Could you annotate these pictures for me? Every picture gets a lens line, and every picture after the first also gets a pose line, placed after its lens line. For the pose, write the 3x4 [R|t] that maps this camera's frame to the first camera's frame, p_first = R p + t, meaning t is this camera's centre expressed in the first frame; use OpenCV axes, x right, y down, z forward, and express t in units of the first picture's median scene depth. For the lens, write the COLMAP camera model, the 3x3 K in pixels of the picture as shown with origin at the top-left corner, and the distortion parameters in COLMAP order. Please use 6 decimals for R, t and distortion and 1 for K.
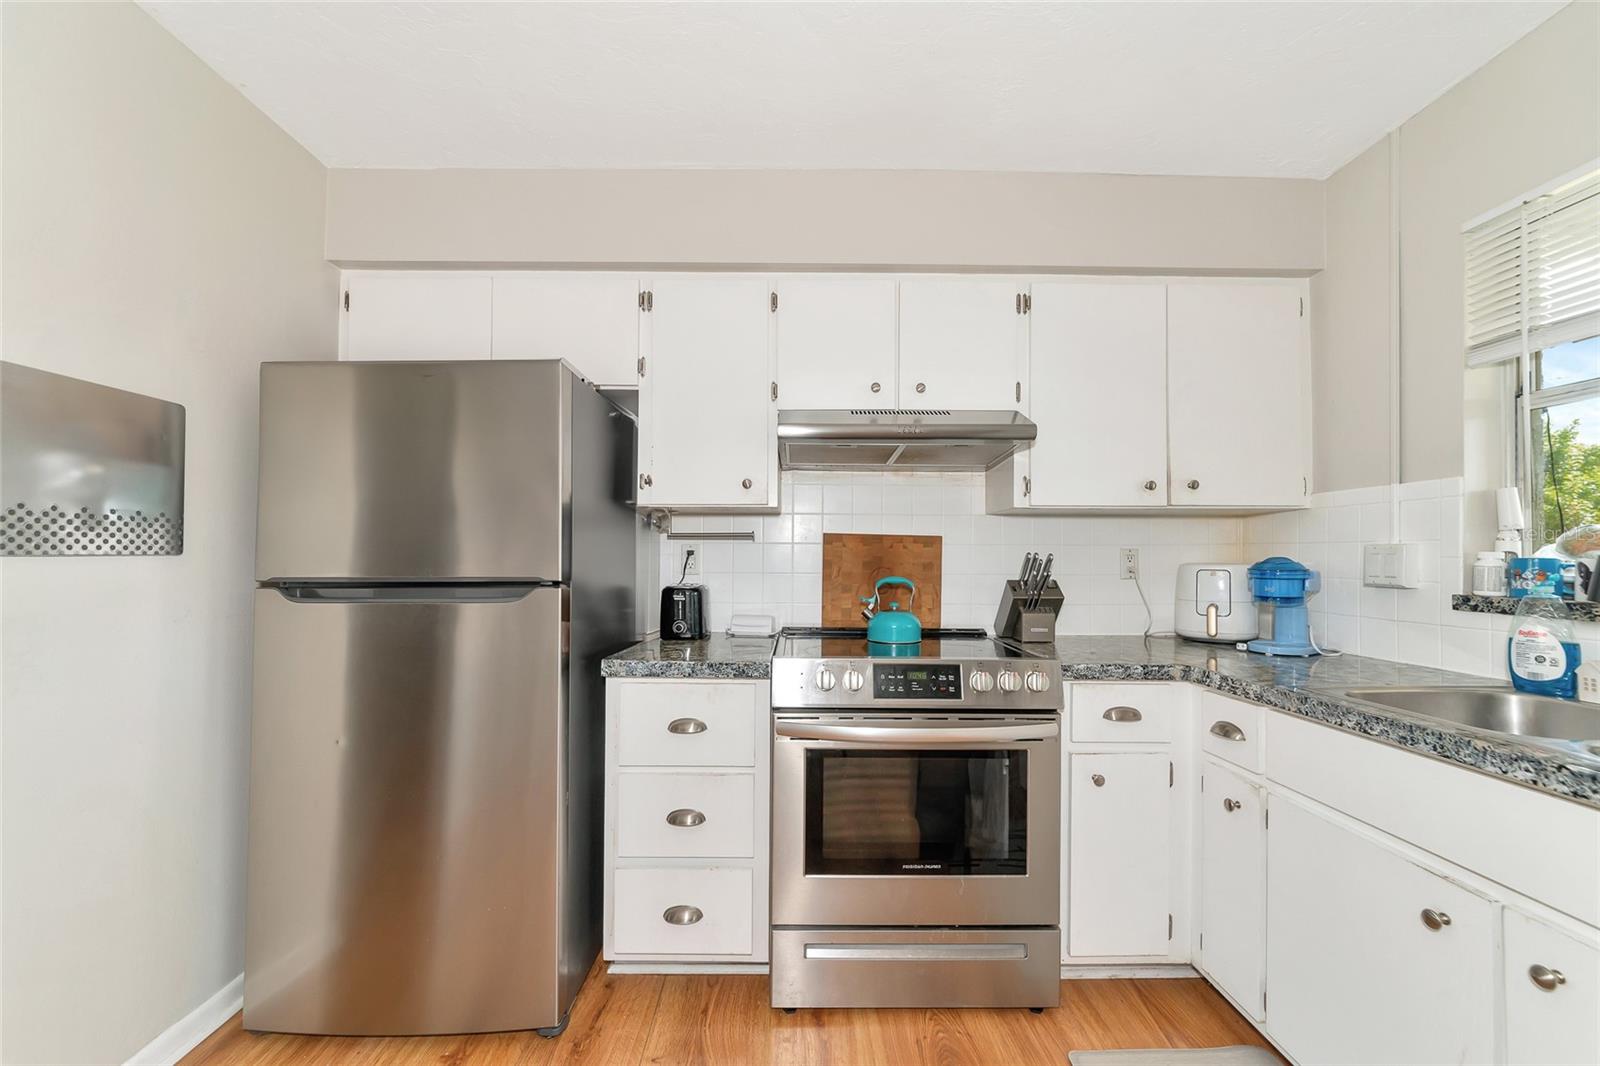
lens RADIAL K [[609.8, 0, 797.4], [0, 609.8, 535.3], [0, 0, 1]] dist [-0.006736, 0.000626]
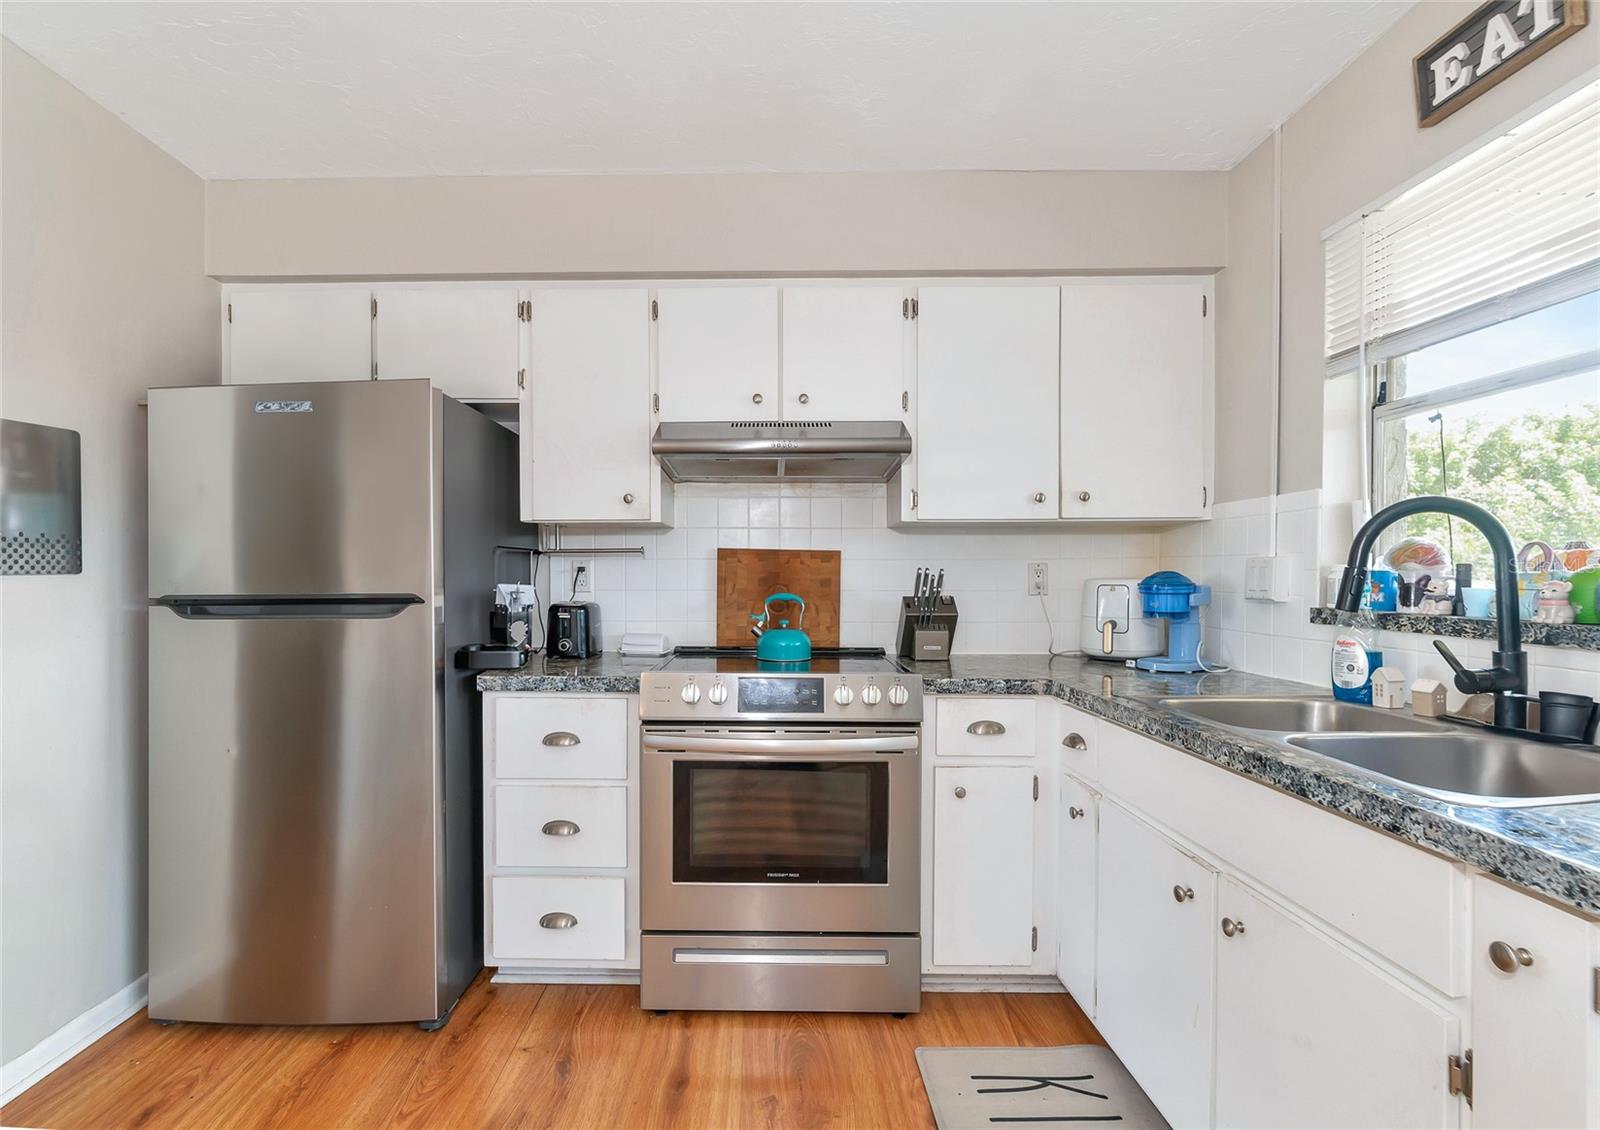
lens RADIAL K [[836.7, 0, 801.1], [0, 836.7, 566.2], [0, 0, 1]] dist [-0.001956, -0.003143]
pose [[0.999054, -0.005318, -0.043158, 0.283083], [0.006404, 0.999666, 0.025050, -0.009301], [0.043011, -0.025303, 0.998754, -0.375199]]
